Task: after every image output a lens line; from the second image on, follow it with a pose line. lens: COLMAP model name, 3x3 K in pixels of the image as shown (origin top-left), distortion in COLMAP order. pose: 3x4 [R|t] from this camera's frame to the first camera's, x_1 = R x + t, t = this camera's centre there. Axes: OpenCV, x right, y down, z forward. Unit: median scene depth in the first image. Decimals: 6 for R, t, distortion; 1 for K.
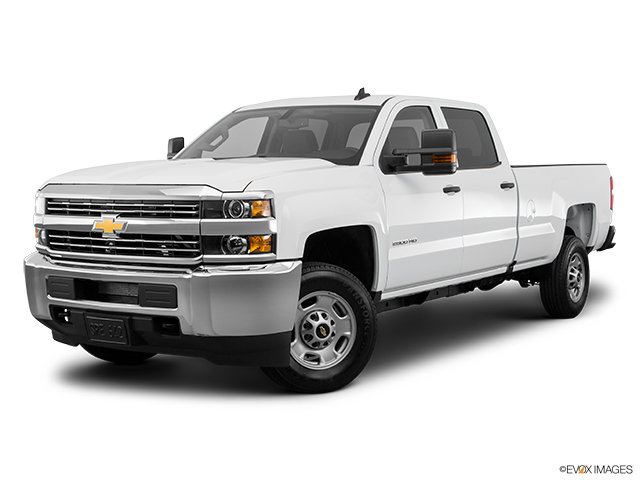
lens RADIAL K [[989.0, 0, 320.0], [0, 989.0, 240.0], [0, 0, 1]] dist [0.025522, 0.050057]
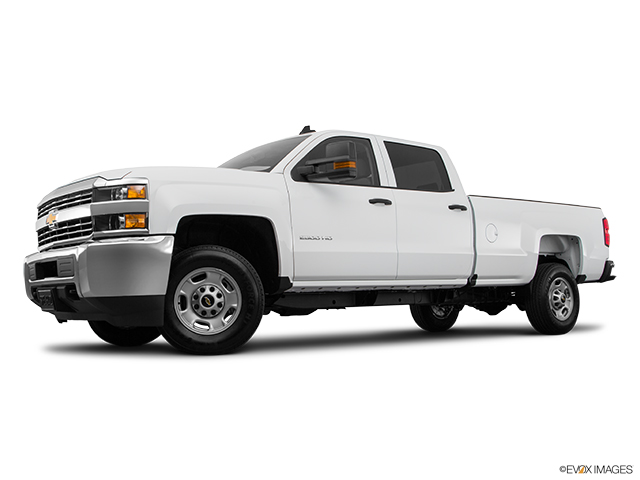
lens RADIAL K [[657.4, 0, 303.1], [0, 657.4, 240.4], [0, 0, 1]] dist [0.000159, -0.001026]
pose [[0.948808, -0.038577, -0.313489, 0.353954], [-0.004908, 0.990593, -0.136752, 0.125417], [0.315815, 0.131290, 0.939693, 0.288089]]
